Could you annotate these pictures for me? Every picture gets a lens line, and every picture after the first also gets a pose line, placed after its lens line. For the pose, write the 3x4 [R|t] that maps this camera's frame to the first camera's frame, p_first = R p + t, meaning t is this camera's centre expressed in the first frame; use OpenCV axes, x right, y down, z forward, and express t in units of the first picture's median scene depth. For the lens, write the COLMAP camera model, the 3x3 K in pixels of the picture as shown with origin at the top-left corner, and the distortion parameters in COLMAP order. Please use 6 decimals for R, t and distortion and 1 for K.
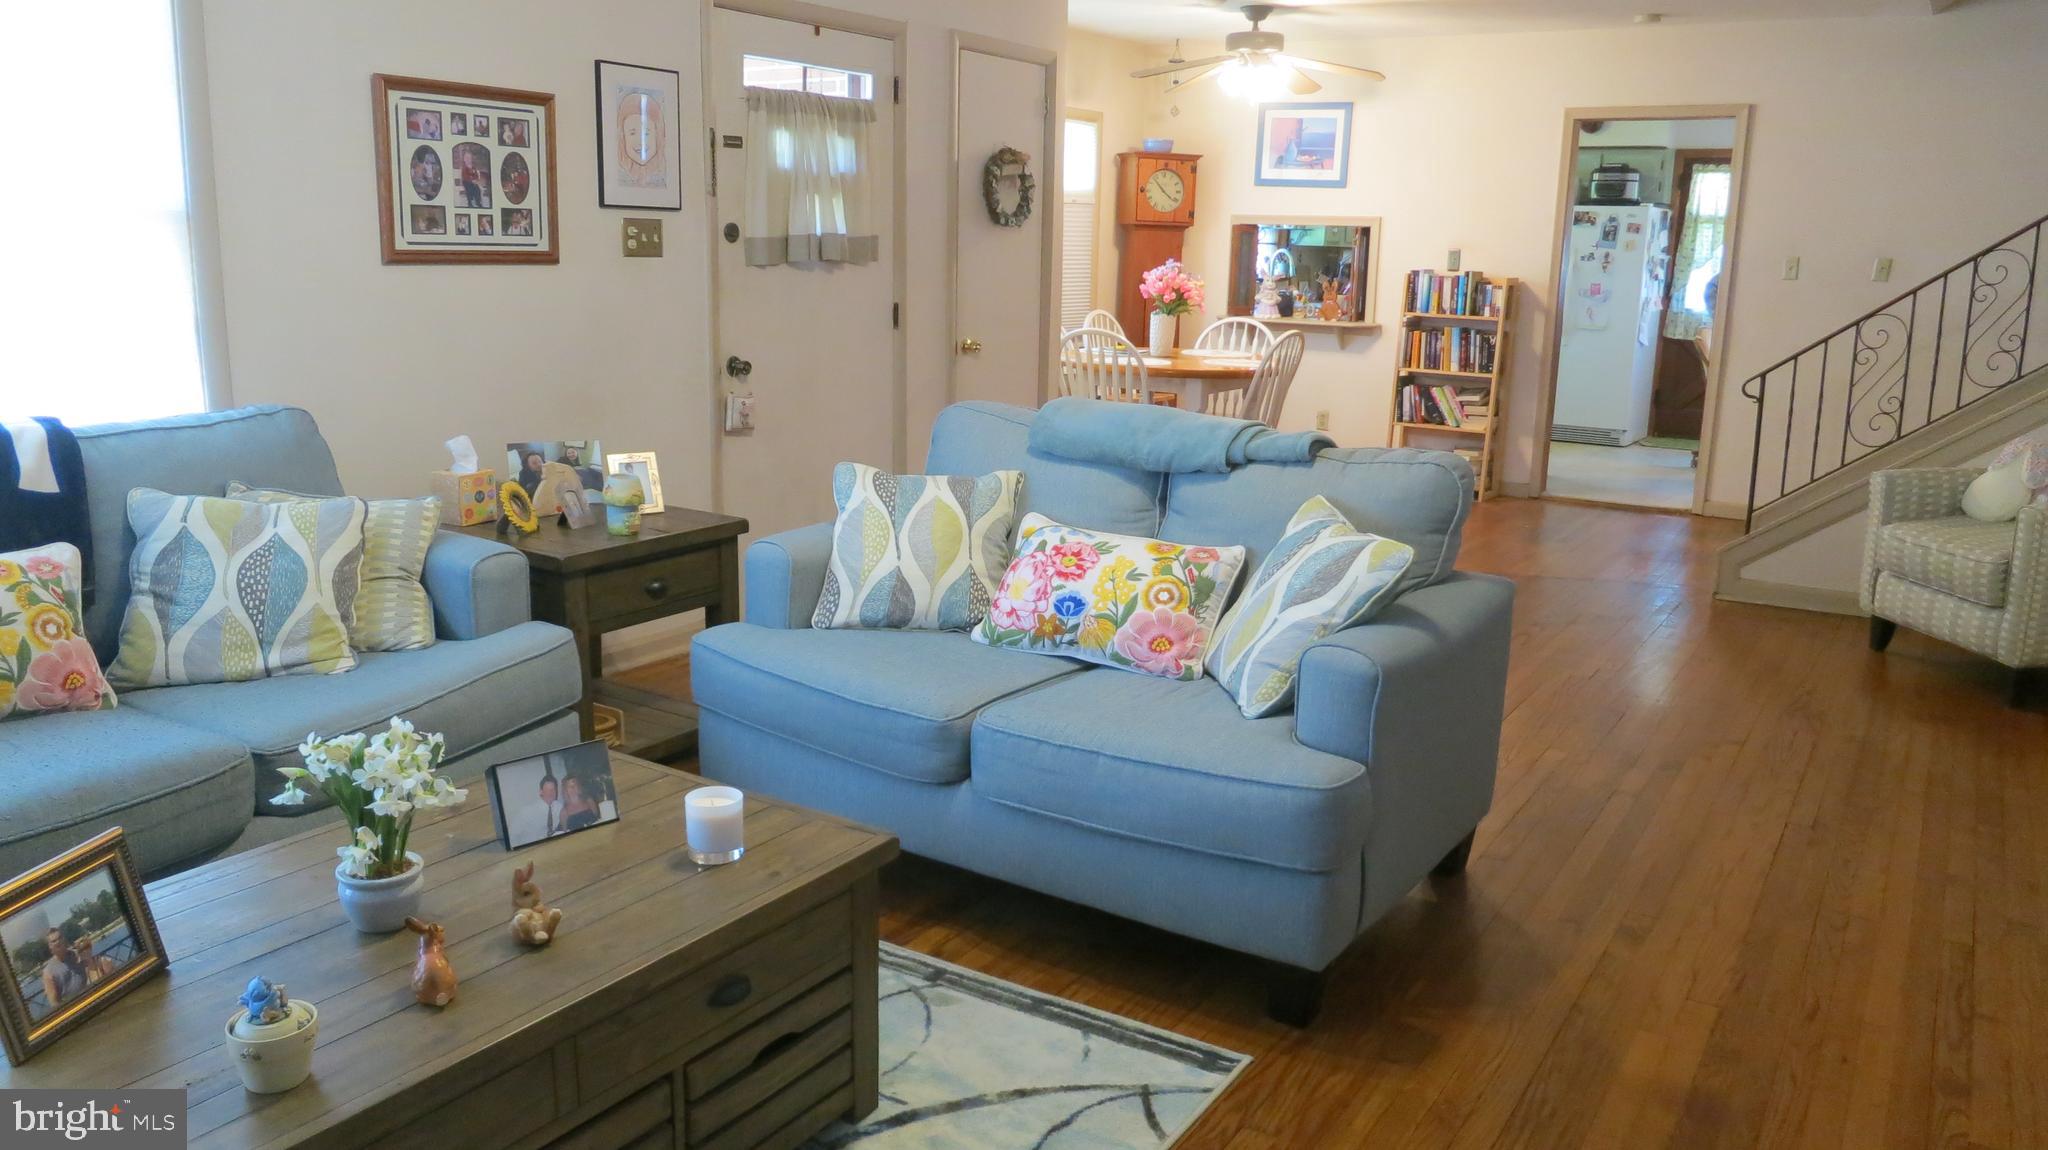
lens RADIAL K [[1483.8, 0, 1022.5], [0, 1483.8, 570.9], [0, 0, 1]] dist [-0.047066, 0.006952]
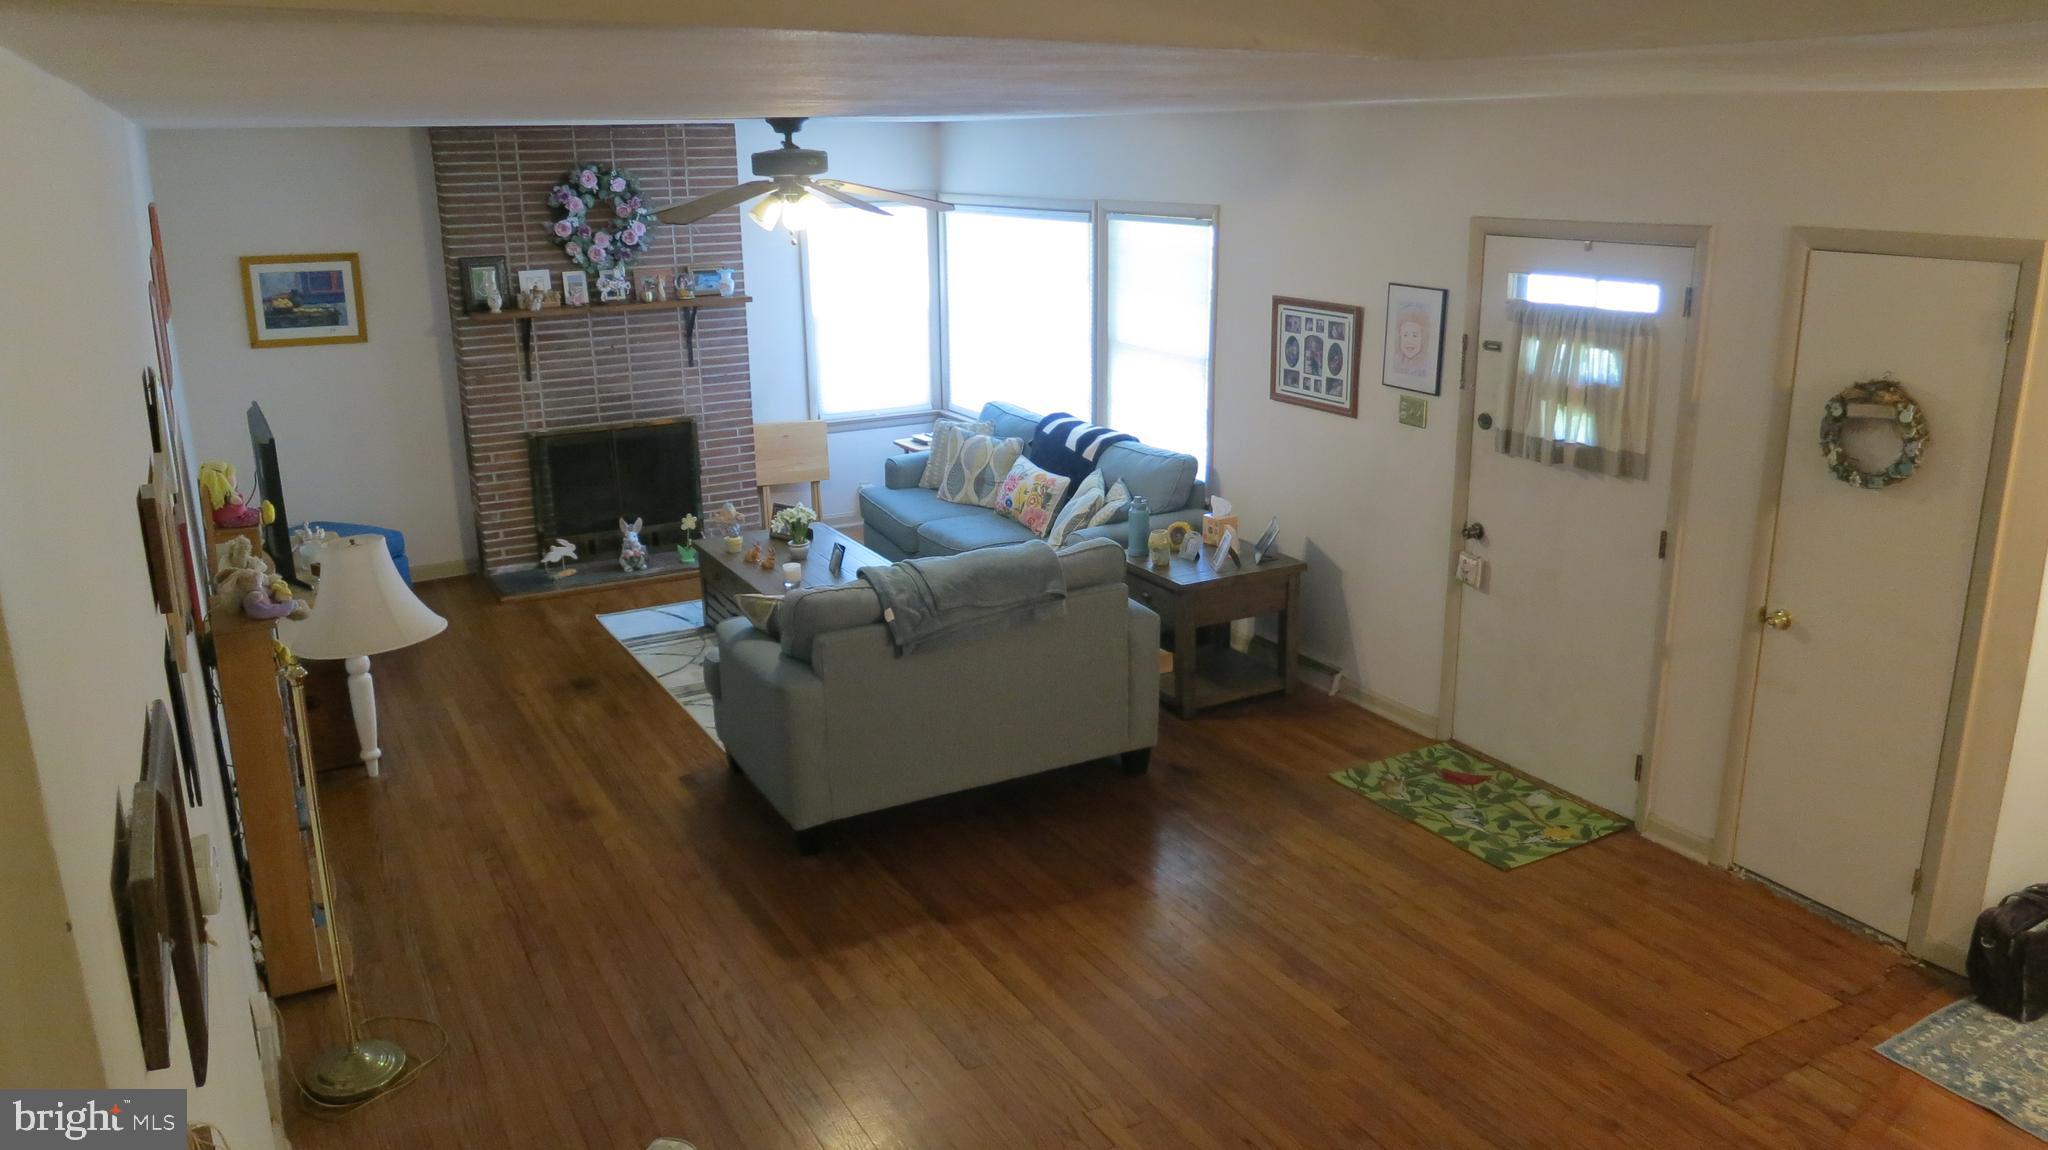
lens RADIAL K [[1483.8, 0, 1031.9], [0, 1483.8, 576.5], [0, 0, 1]] dist [-0.047066, 0.006952]
pose [[-0.470868, 0.233630, -0.850706, 0.929047], [-0.186070, 0.916304, 0.354635, -0.432103], [0.862358, 0.325277, -0.387986, 1.101356]]
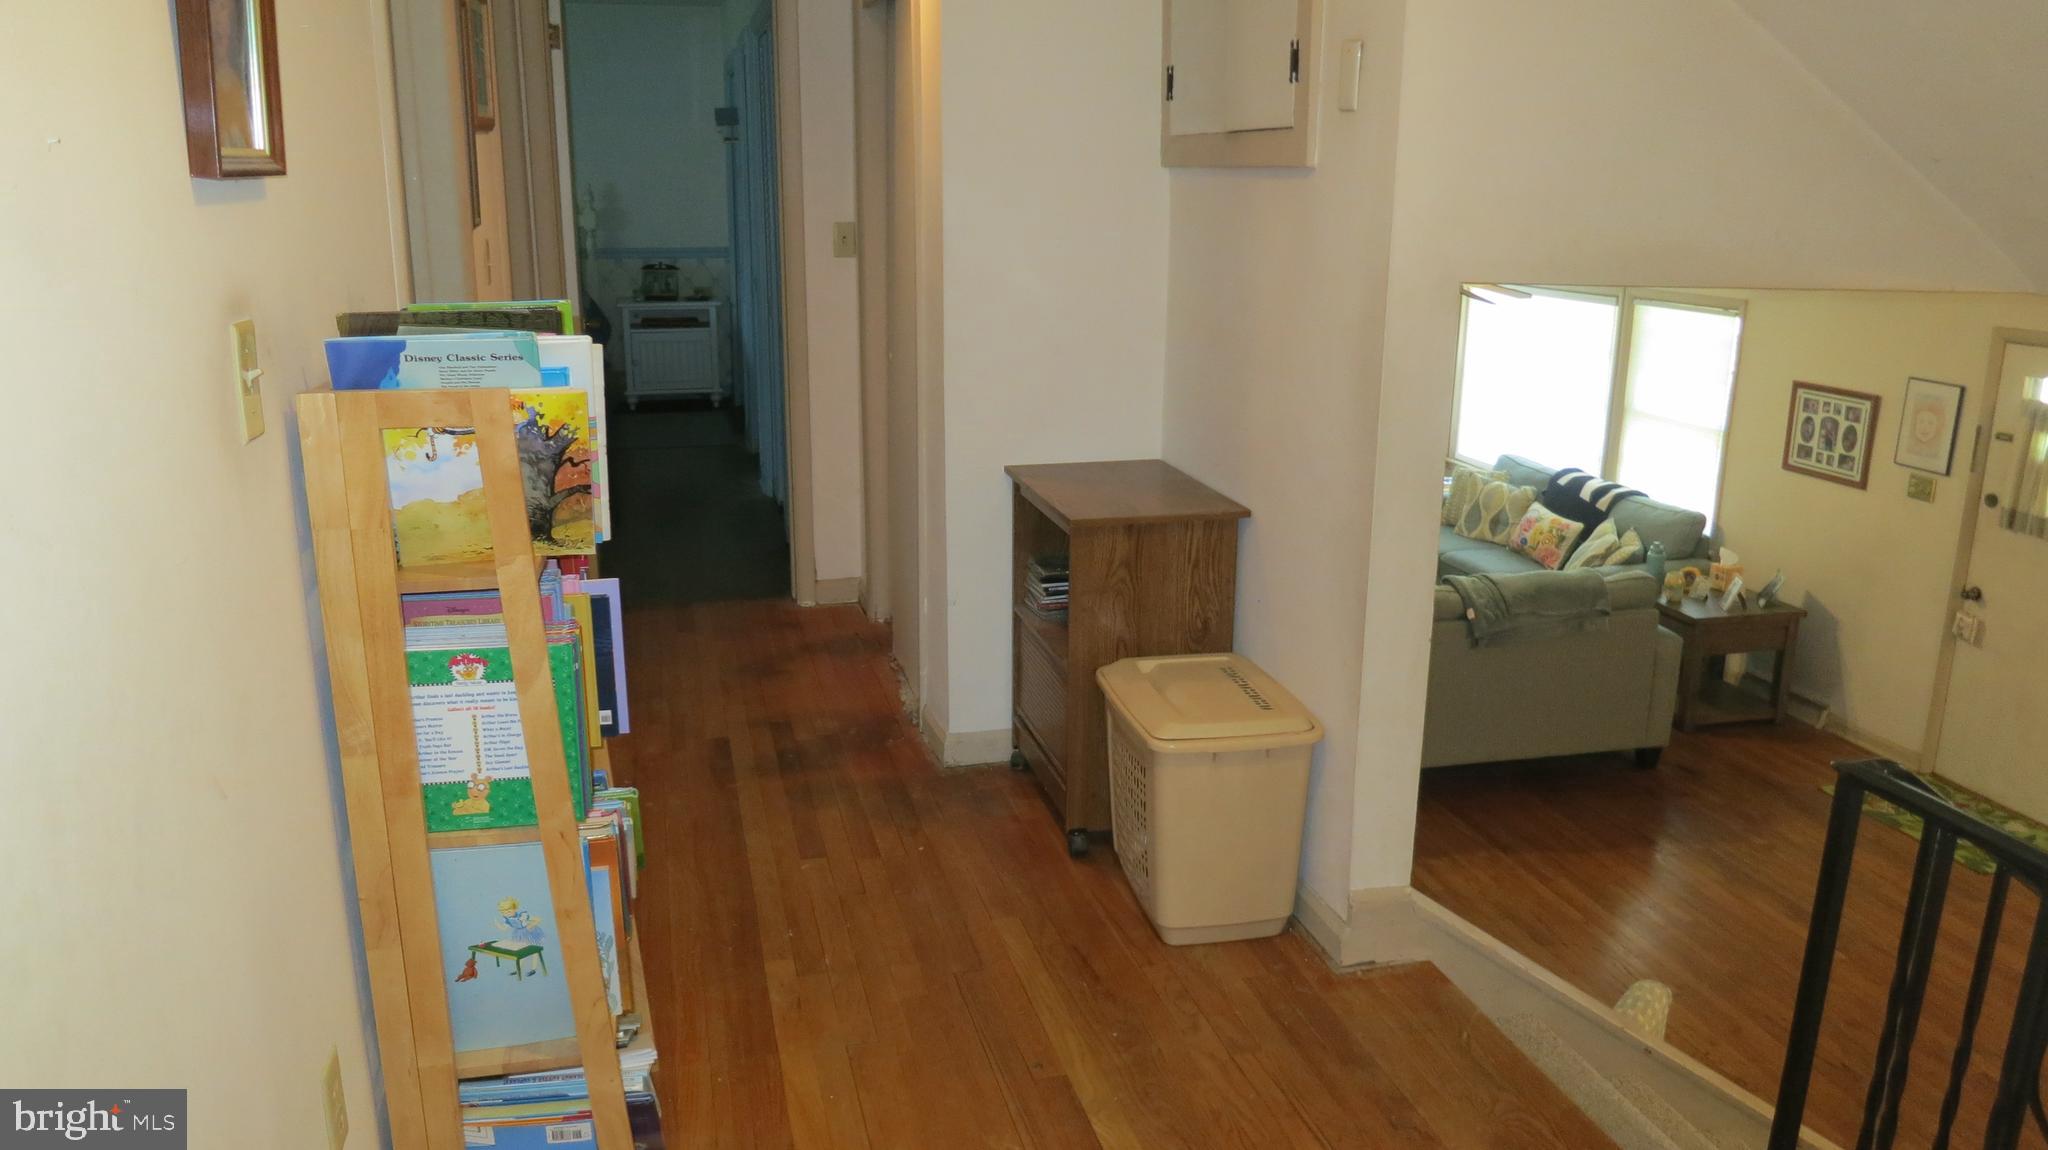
lens RADIAL K [[1483.8, 0, 1022.3], [0, 1483.8, 578.5], [0, 0, 1]] dist [-0.047066, 0.006952]
pose [[-0.691045, 0.158948, -0.705119, 1.292887], [-0.176853, 0.908690, 0.378160, -0.478604], [0.700842, 0.386028, -0.599836, 1.122692]]
